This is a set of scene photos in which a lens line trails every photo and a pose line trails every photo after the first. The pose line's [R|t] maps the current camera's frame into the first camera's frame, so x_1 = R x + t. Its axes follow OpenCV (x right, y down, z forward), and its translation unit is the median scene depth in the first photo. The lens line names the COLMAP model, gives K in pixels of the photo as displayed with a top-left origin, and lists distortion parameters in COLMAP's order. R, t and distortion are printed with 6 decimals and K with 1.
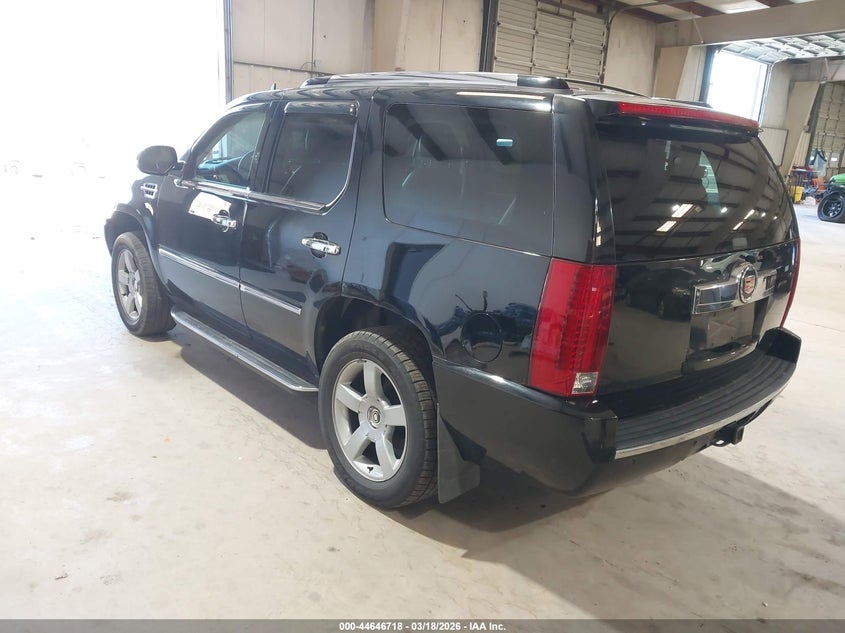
lens RADIAL K [[671.0, 0, 422.5], [0, 671.0, 316.5], [0, 0, 1]] dist [-0.001370, 0.000775]
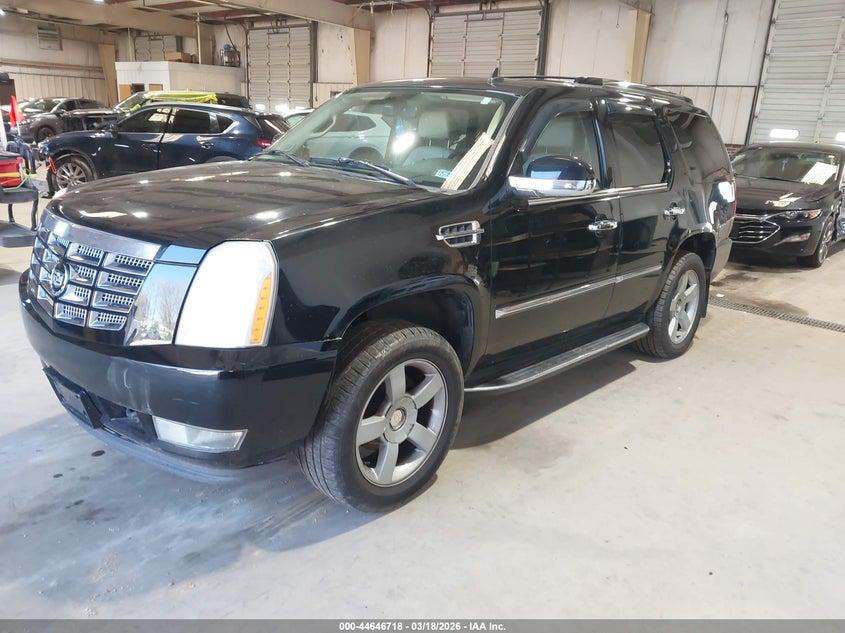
lens RADIAL K [[671.0, 0, 422.5], [0, 671.0, 316.5], [0, 0, 1]] dist [-0.001370, 0.000775]
pose [[-0.088309, -0.365533, 0.926600, -1.321344], [0.199638, 0.904865, 0.375985, -0.478671], [-0.975882, 0.218187, -0.006933, 1.403951]]
